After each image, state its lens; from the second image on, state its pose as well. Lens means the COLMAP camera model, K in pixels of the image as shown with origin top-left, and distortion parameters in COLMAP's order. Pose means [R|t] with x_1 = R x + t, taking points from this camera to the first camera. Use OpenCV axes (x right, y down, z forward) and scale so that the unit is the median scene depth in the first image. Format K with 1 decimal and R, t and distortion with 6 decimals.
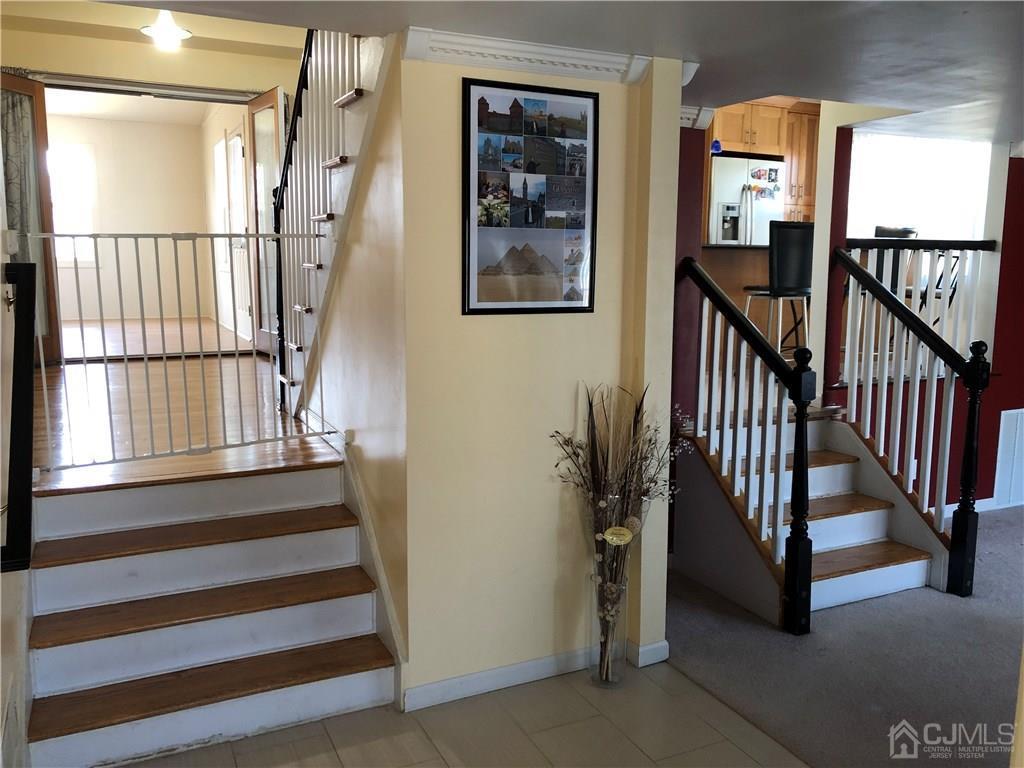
lens RADIAL K [[835.3, 0, 509.8], [0, 835.3, 375.5], [0, 0, 1]] dist [0.069826, -0.097309]
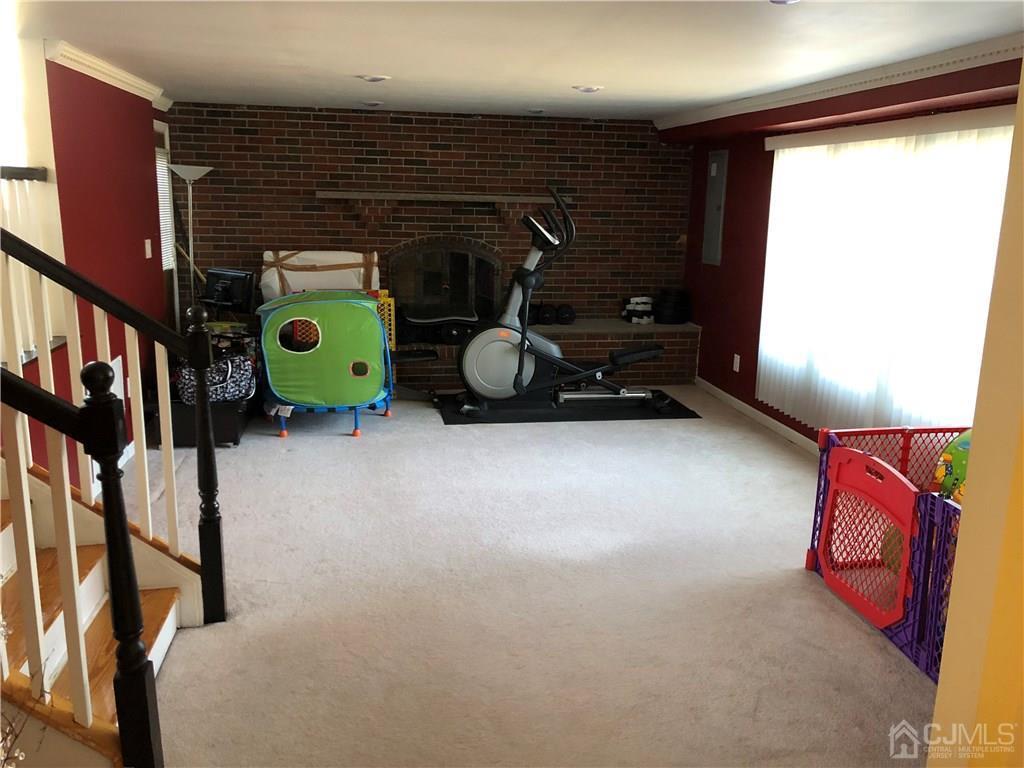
lens RADIAL K [[835.3, 0, 509.8], [0, 835.3, 375.5], [0, 0, 1]] dist [0.069826, -0.097309]
pose [[0.271509, -0.204705, 0.940414, -0.081418], [0.112590, 0.977165, 0.180199, -0.066141], [-0.955828, 0.056956, 0.288357, 0.385335]]
